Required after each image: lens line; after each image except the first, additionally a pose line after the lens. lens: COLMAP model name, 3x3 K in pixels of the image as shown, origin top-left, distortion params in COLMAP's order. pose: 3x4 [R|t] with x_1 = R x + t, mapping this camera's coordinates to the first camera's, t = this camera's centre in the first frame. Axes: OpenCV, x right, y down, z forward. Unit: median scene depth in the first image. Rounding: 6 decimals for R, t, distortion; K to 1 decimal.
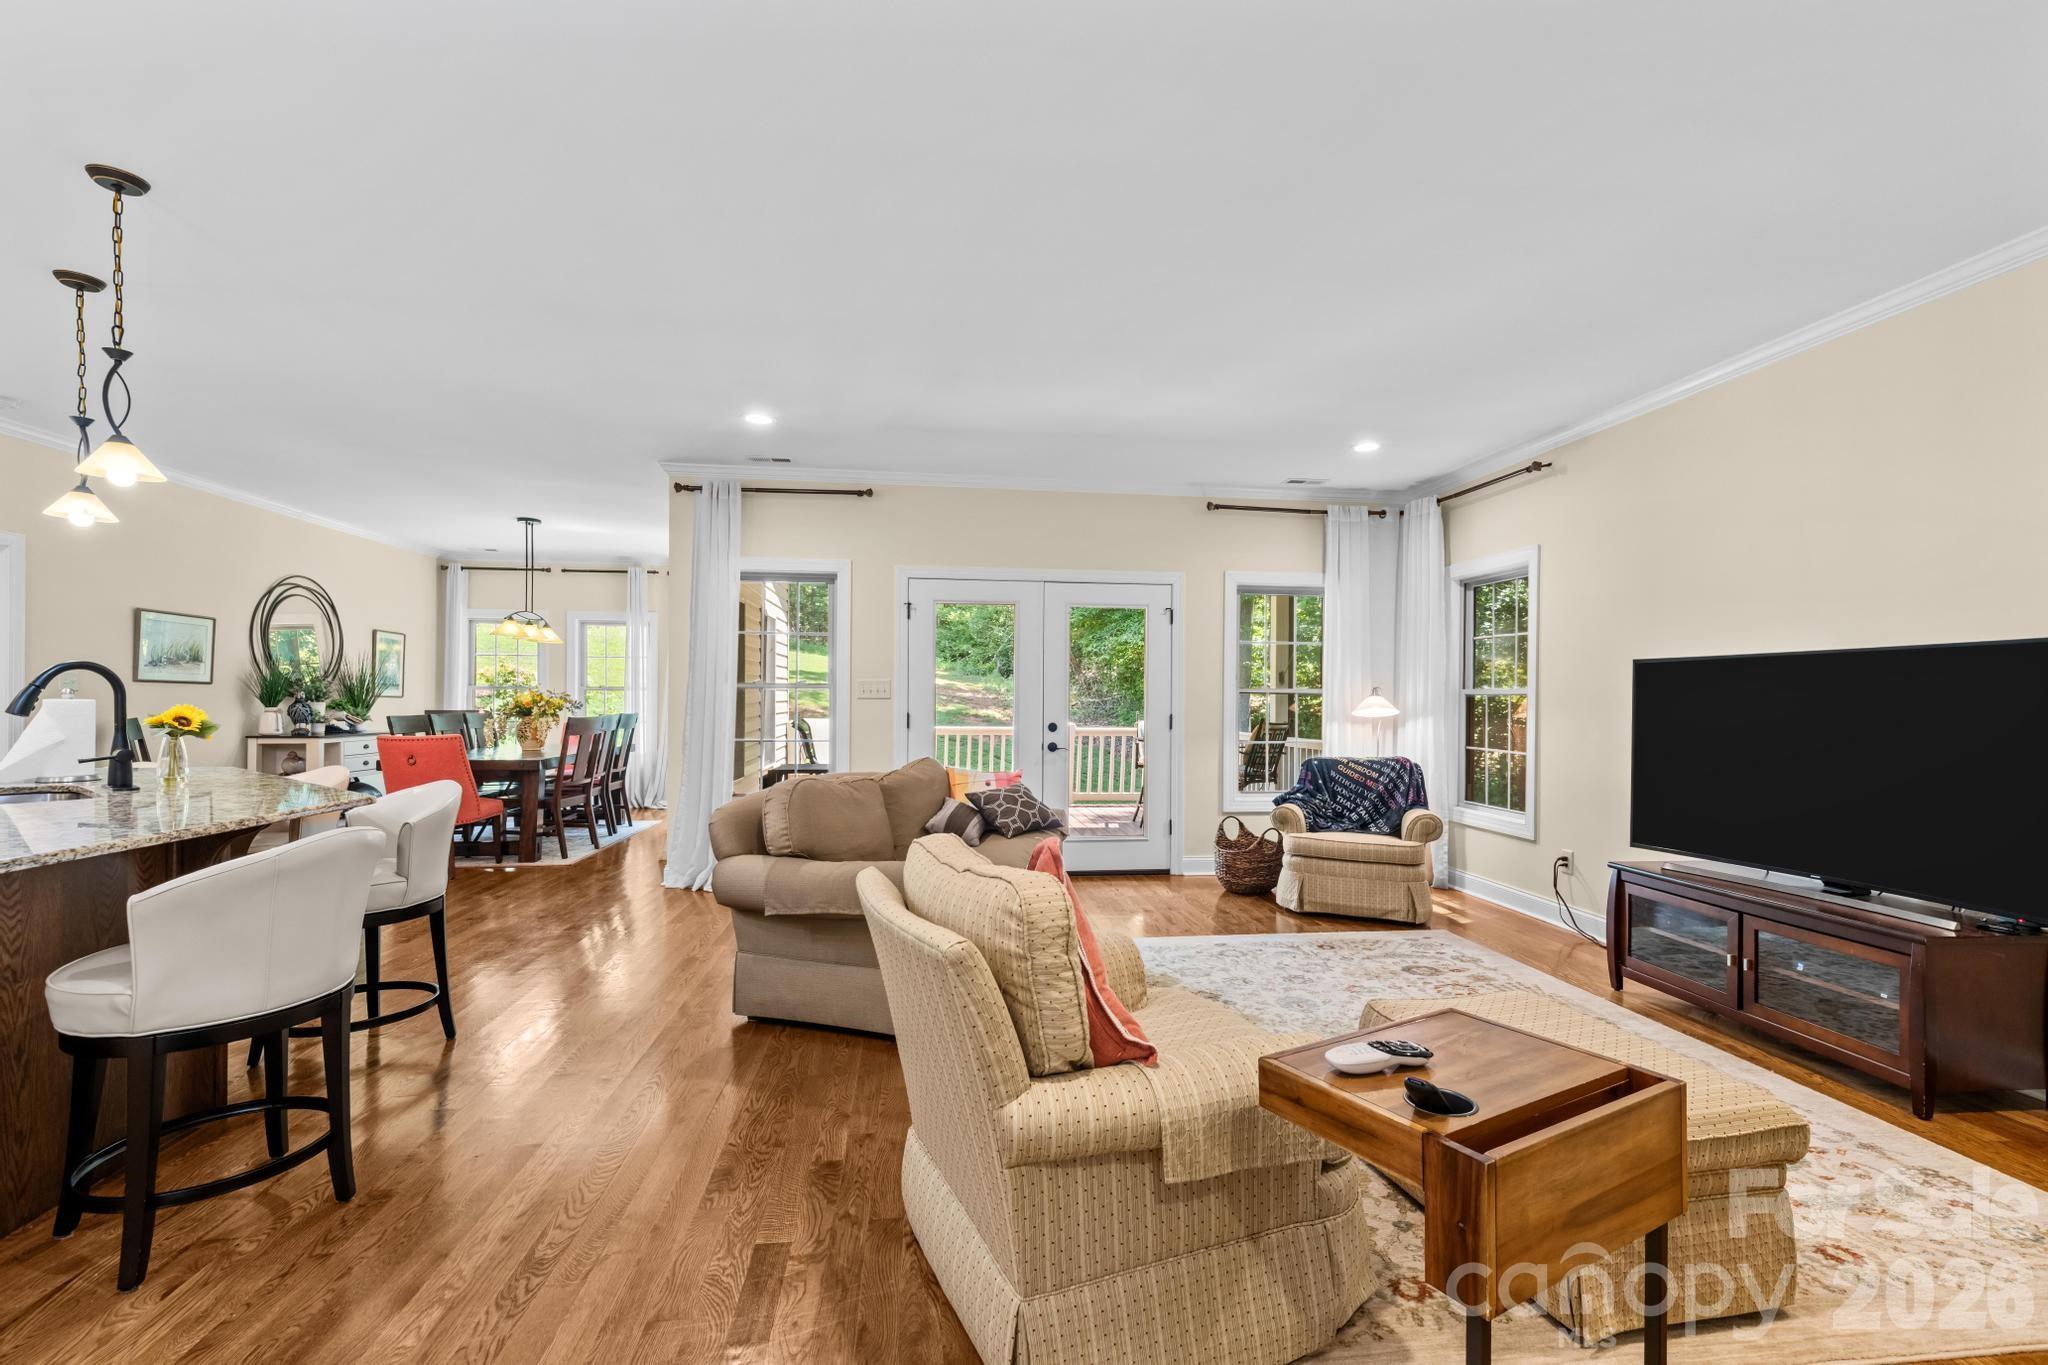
lens RADIAL K [[885.0, 0, 1030.0], [0, 885.0, 703.3], [0, 0, 1]] dist [0.020753, 0.000458]
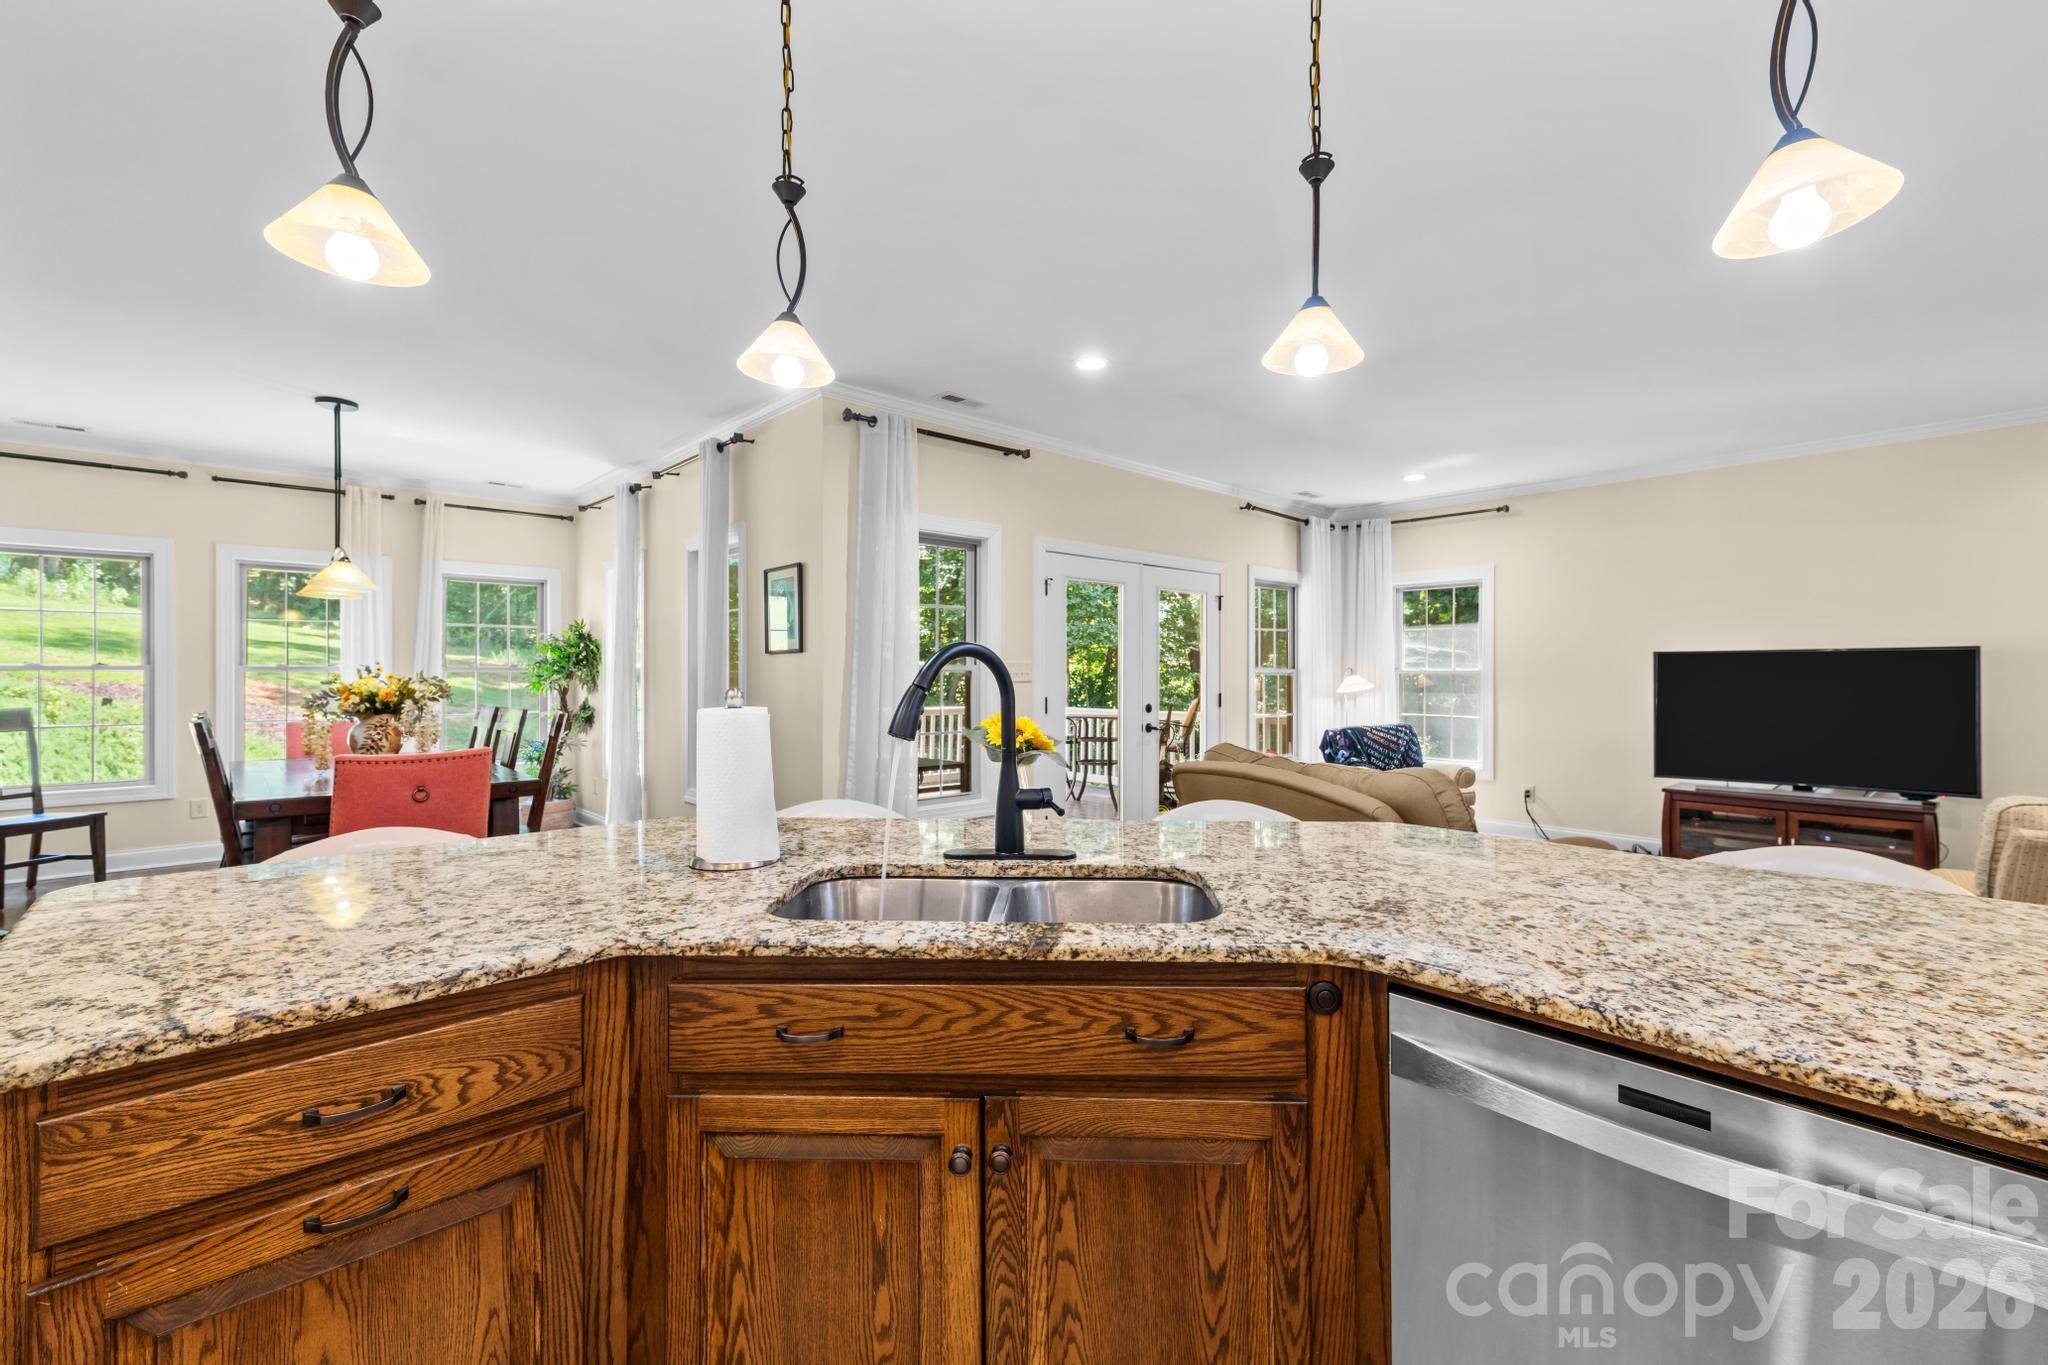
lens RADIAL K [[869.9, 0, 1041.9], [0, 869.9, 675.3], [0, 0, 1]] dist [0.018372, -0.000367]
pose [[0.813641, -0.006707, 0.581329, -0.707826], [0.008185, 0.999966, 0.000082, -0.012603], [-0.581310, 0.004692, 0.813669, 0.281630]]
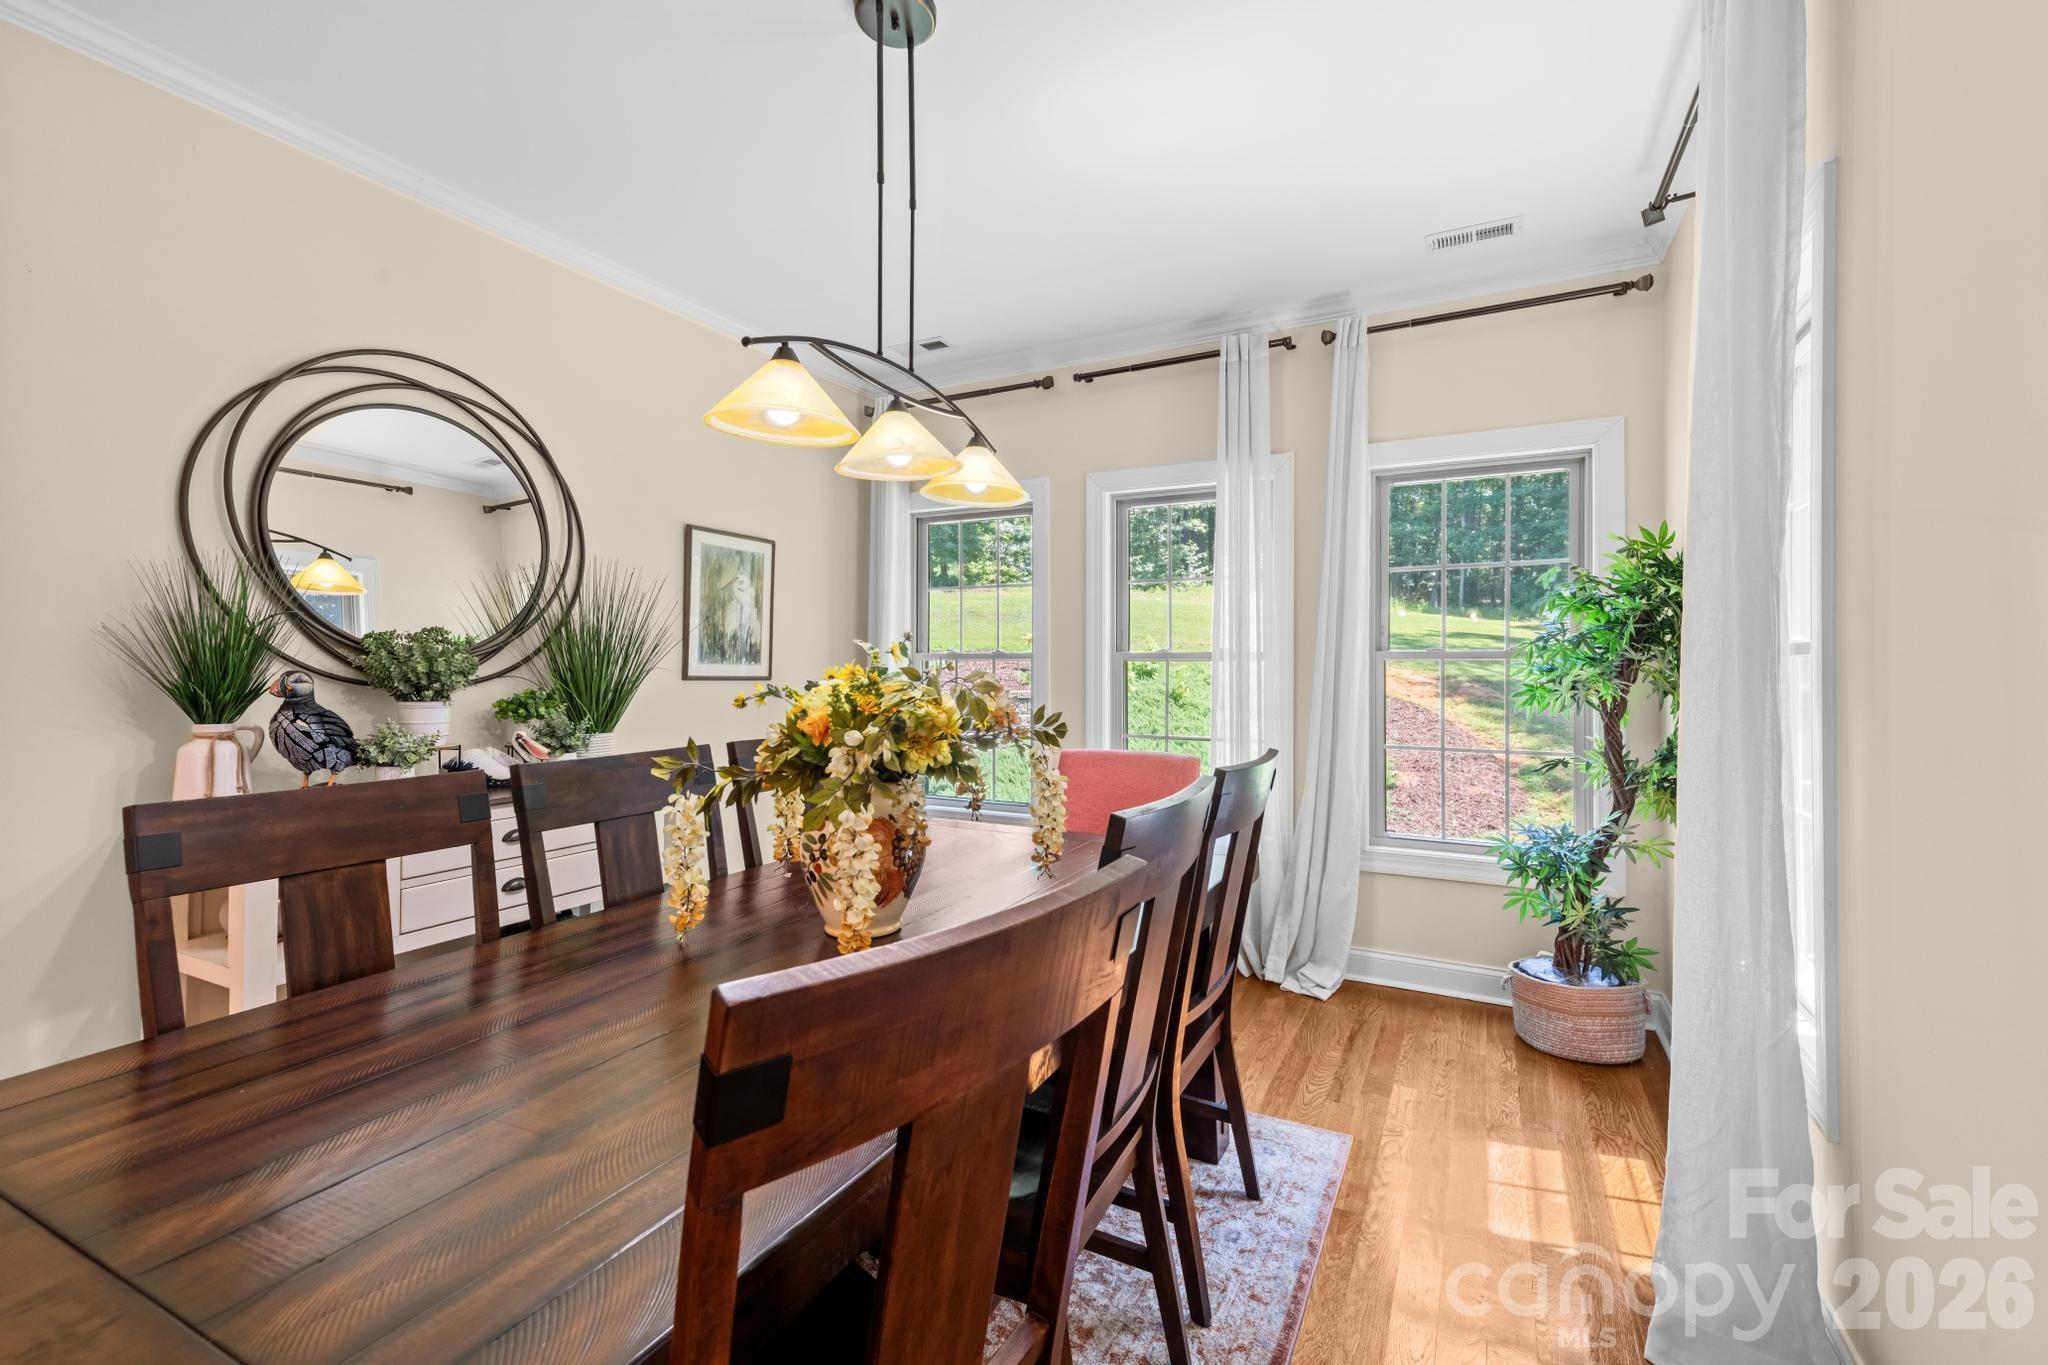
lens RADIAL K [[876.5, 0, 1046.5], [0, 876.5, 669.5], [0, 0, 1]] dist [0.019327, 0.000022]
pose [[0.827016, -0.001727, -0.562175, -0.518780], [-0.000715, 0.999991, -0.004124, -0.016504], [0.562178, 0.003813, 0.827008, 1.105157]]
